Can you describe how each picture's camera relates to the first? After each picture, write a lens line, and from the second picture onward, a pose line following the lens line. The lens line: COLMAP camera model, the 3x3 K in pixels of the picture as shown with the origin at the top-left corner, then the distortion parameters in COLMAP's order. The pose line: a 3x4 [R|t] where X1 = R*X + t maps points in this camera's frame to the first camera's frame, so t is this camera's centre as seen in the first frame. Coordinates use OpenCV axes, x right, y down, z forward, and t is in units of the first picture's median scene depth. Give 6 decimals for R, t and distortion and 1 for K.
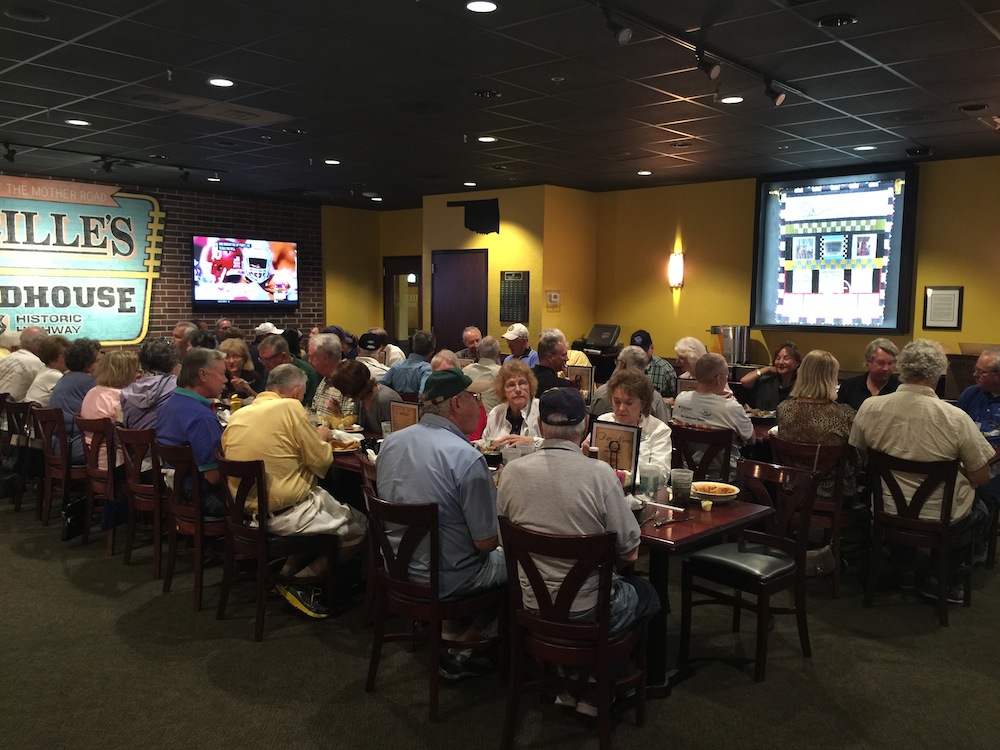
lens RADIAL K [[835.2, 0, 504.7], [0, 835.2, 375.9], [0, 0, 1]] dist [0.073003, -0.102503]
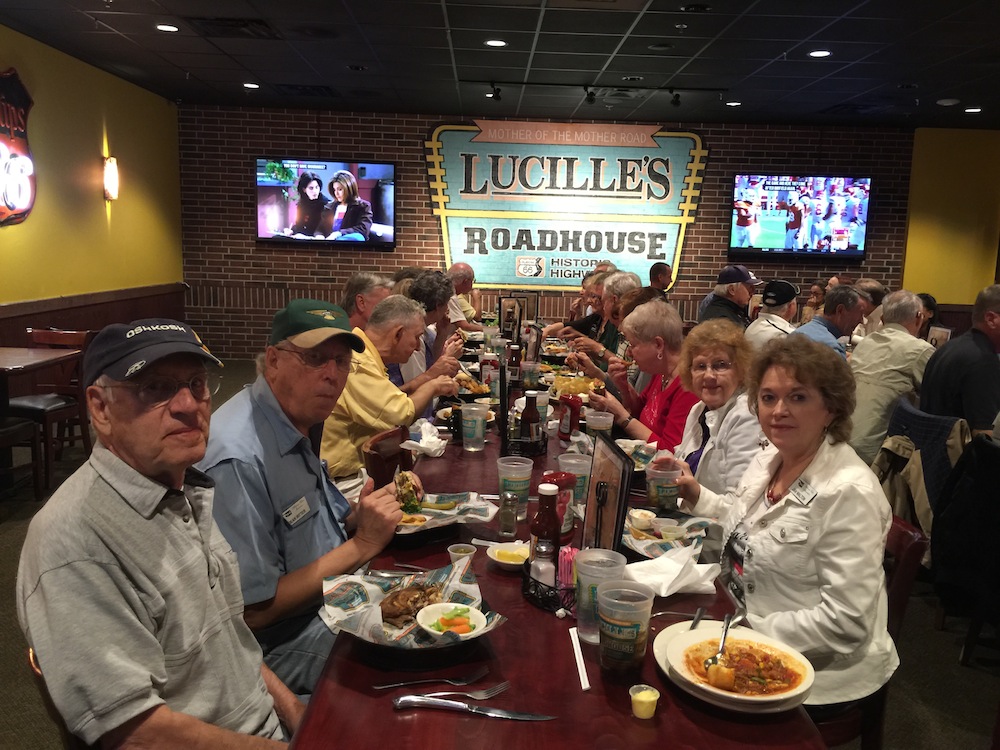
lens RADIAL K [[835.2, 0, 506.6], [0, 835.2, 369.0], [0, 0, 1]] dist [0.073003, -0.102503]
pose [[0.681798, 0.116710, -0.722170, 0.138833], [-0.090424, 0.993066, 0.075121, -0.007468], [0.725930, 0.014084, 0.687624, 0.227708]]
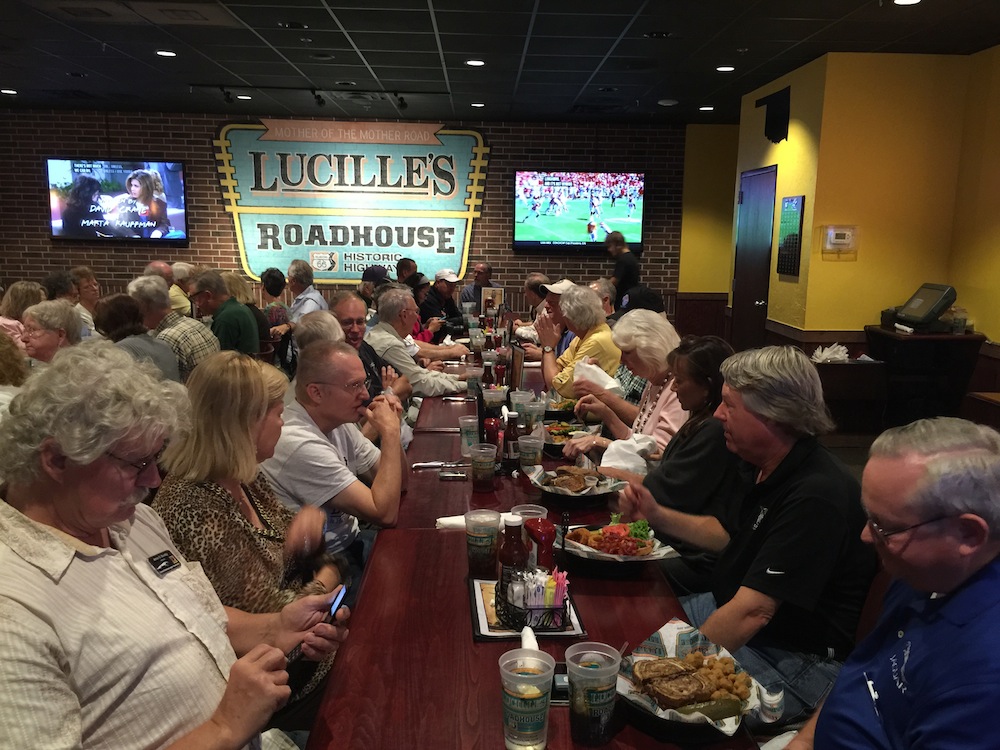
lens RADIAL K [[835.2, 0, 506.8], [0, 835.2, 376.8], [0, 0, 1]] dist [0.073003, -0.102503]
pose [[0.693260, 0.122999, -0.710114, 0.325441], [-0.077445, 0.992337, 0.096276, -0.030894], [0.716515, -0.011749, 0.697473, 0.364428]]
